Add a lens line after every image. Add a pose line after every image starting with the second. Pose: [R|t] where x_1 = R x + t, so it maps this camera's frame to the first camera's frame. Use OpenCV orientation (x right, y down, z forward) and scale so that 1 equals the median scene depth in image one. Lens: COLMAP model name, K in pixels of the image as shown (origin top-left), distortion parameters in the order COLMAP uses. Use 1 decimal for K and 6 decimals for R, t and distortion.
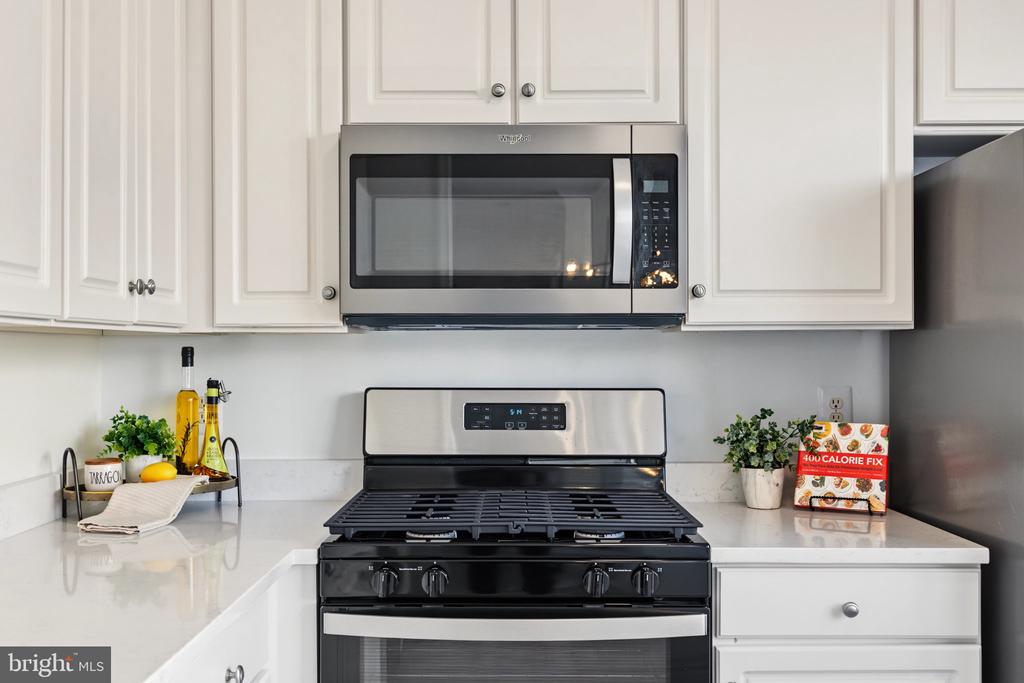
lens RADIAL K [[1027.9, 0, 511.4], [0, 1027.9, 343.8], [0, 0, 1]] dist [0.006666, 0.000000]
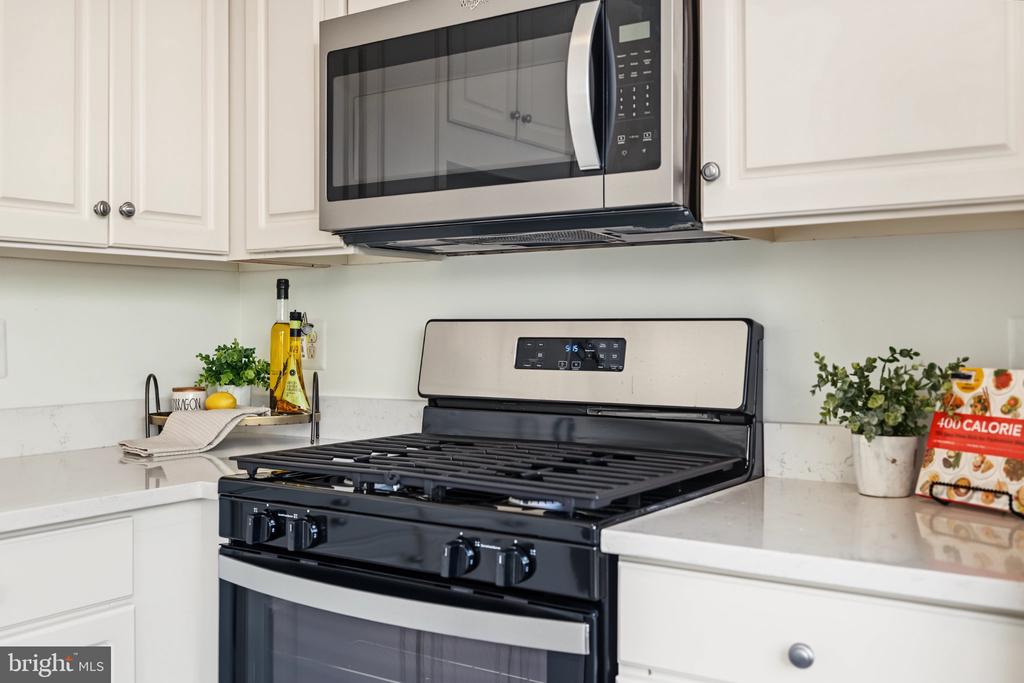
lens RADIAL K [[1027.9, 0, 516.0], [0, 1027.9, 311.2], [0, 0, 1]] dist [0.006666, 0.000000]
pose [[0.823293, -0.011595, -0.567499, 0.438534], [0.005410, 0.999906, -0.012582, 0.048540], [0.567592, 0.007289, 0.823278, 0.322593]]
